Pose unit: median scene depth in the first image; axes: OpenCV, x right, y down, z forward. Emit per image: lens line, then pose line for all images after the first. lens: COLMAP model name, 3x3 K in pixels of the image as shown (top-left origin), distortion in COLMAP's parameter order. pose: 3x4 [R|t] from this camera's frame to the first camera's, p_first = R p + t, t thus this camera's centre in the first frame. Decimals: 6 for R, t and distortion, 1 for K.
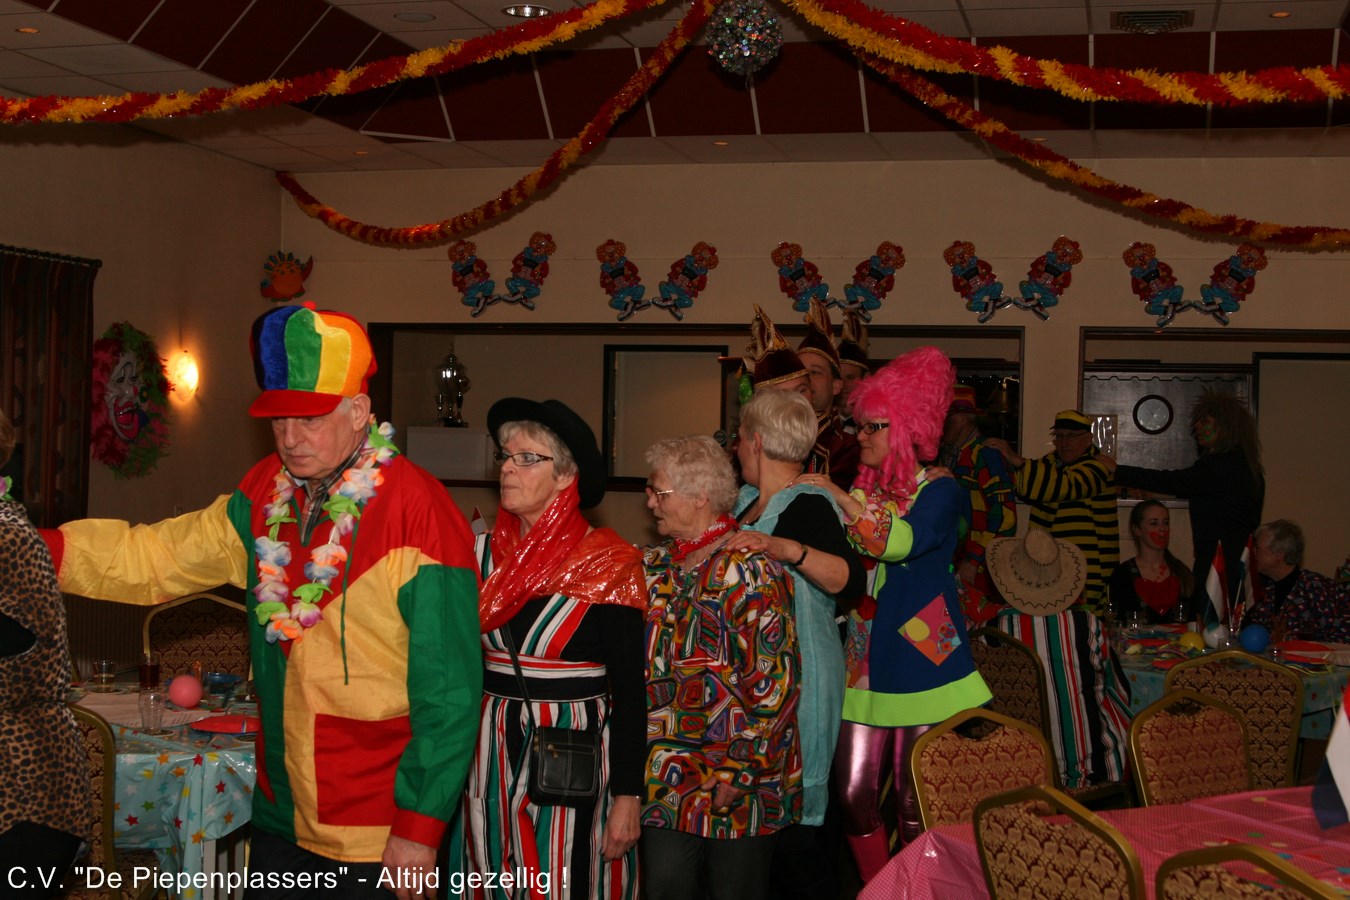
lens RADIAL K [[1753.9, 0, 675.0], [0, 1753.9, 450.0], [0, 0, 1]] dist [-0.069076, 0.011603]
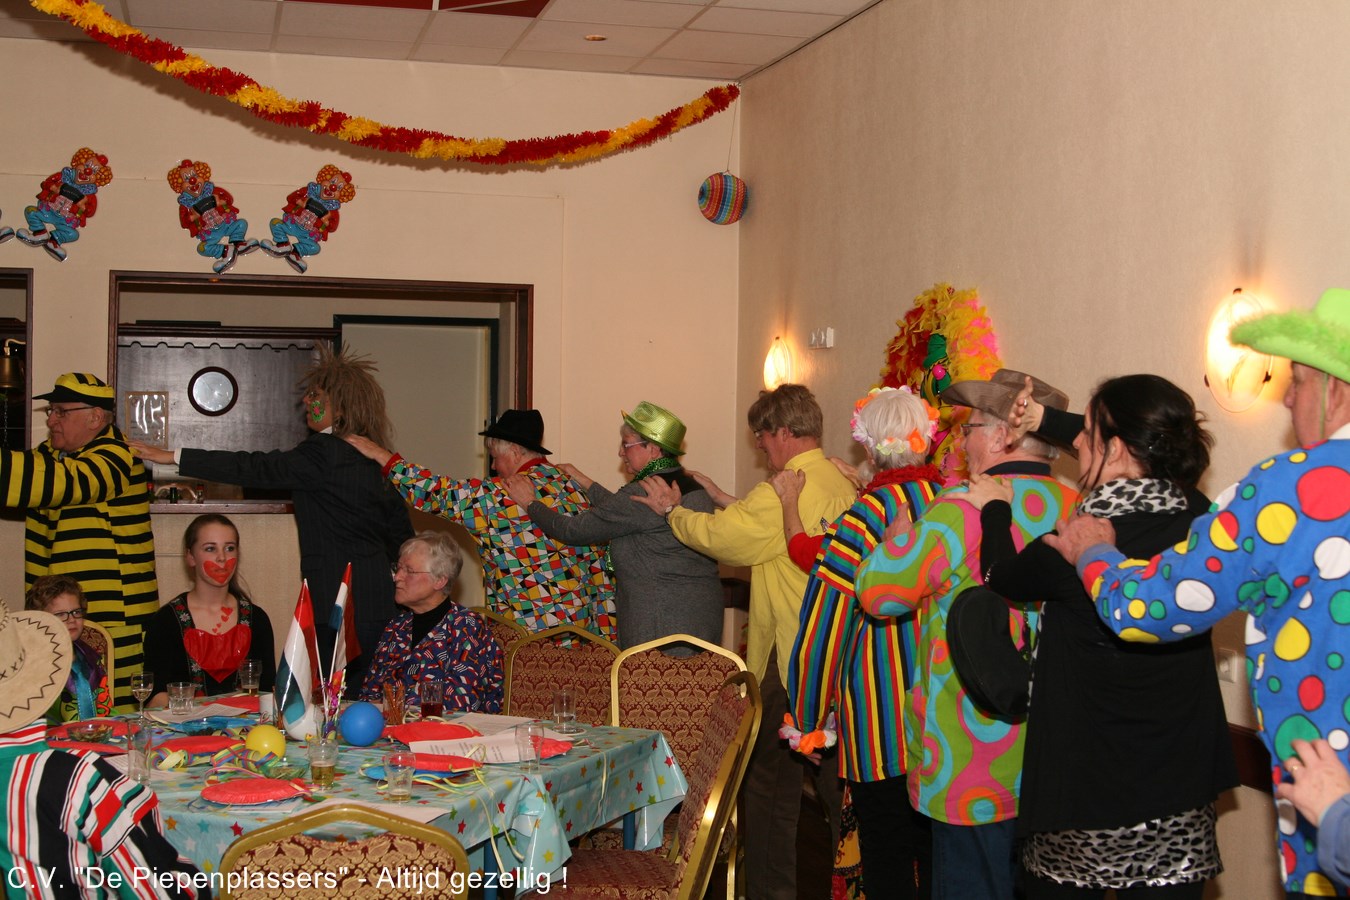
lens RADIAL K [[1753.9, 0, 675.0], [0, 1753.9, 450.0], [0, 0, 1]] dist [-0.069076, 0.011603]
pose [[0.867590, -0.017246, 0.496981, 0.073824], [0.012630, 0.999840, 0.012649, -0.001034], [-0.497120, -0.004698, 0.867669, 0.247642]]
